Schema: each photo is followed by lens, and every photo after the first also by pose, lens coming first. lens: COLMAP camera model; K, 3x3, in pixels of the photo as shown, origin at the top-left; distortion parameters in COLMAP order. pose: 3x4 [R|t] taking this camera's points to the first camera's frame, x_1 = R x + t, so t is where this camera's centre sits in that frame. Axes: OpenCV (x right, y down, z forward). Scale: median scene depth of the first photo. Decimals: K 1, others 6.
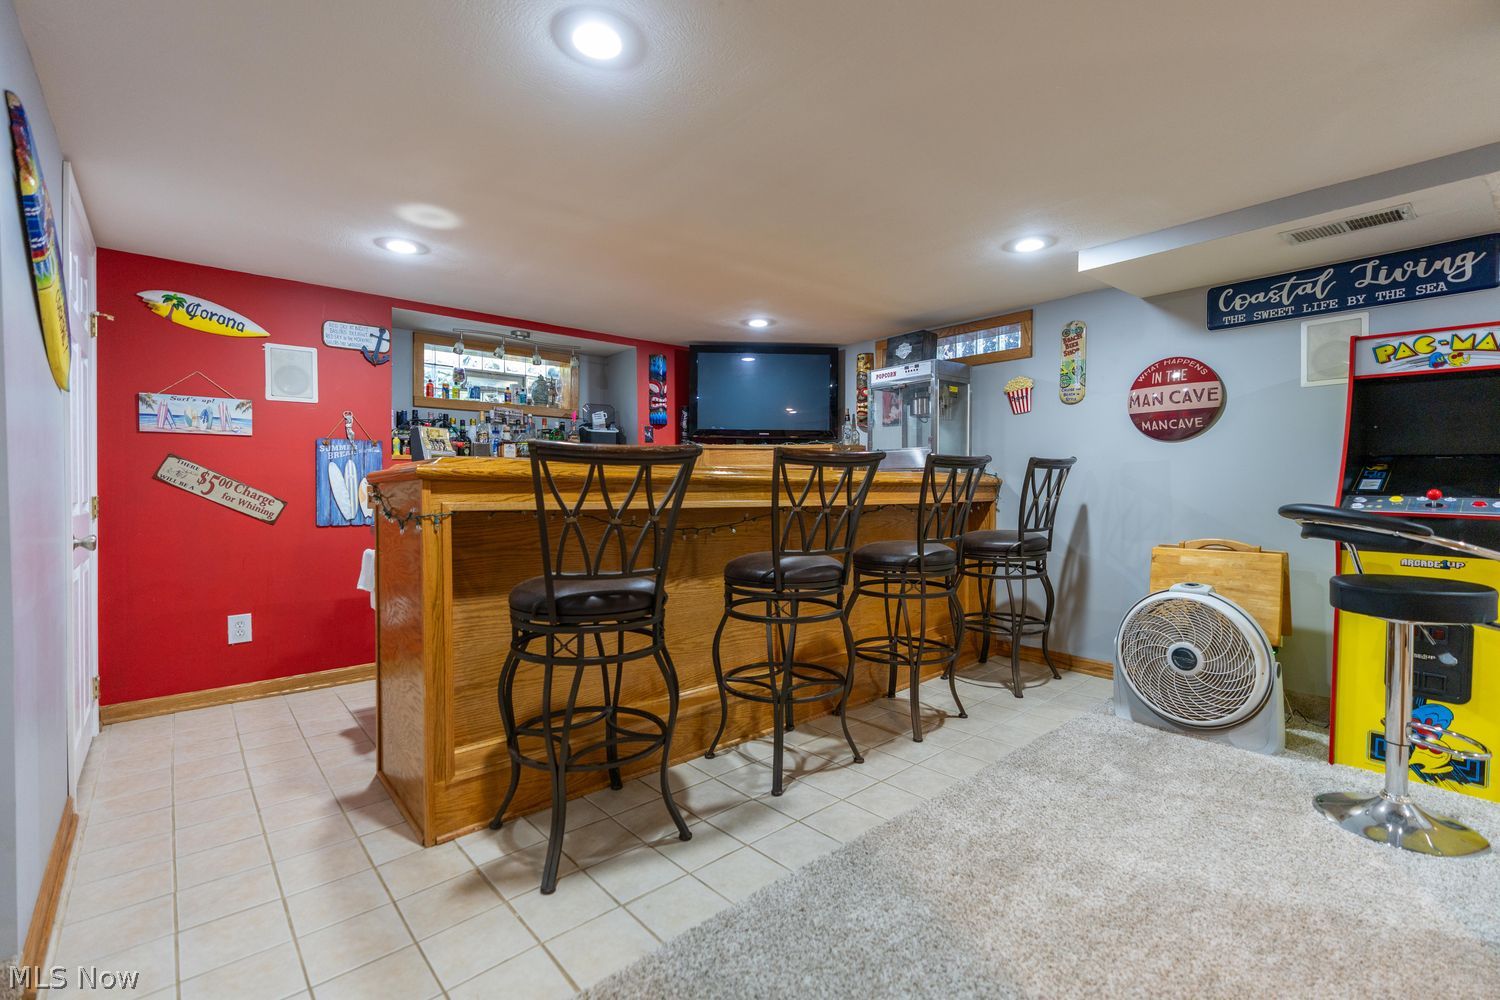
lens RADIAL K [[679.4, 0, 750.4], [0, 679.4, 498.4], [0, 0, 1]] dist [-0.007417, 0.004133]
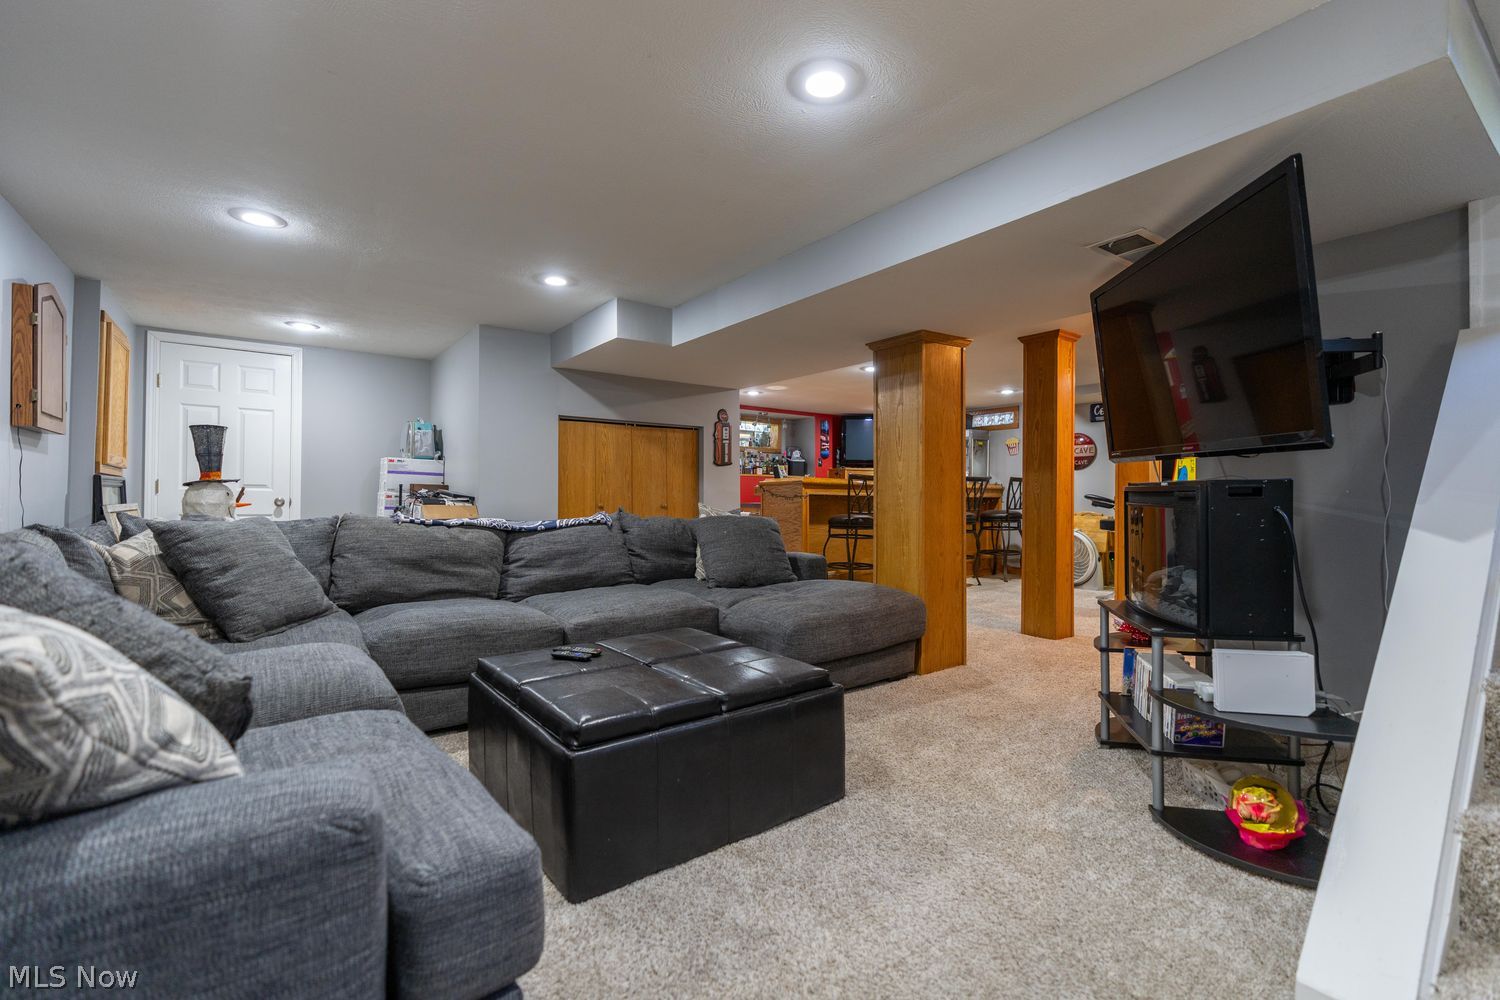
lens RADIAL K [[679.4, 0, 750.3], [0, 679.4, 493.2], [0, 0, 1]] dist [-0.007417, 0.004133]
pose [[0.996490, 0.007988, -0.083326, -0.223469], [-0.009758, 0.999735, -0.020863, 0.041130], [0.083137, 0.021603, 0.996304, -1.104324]]
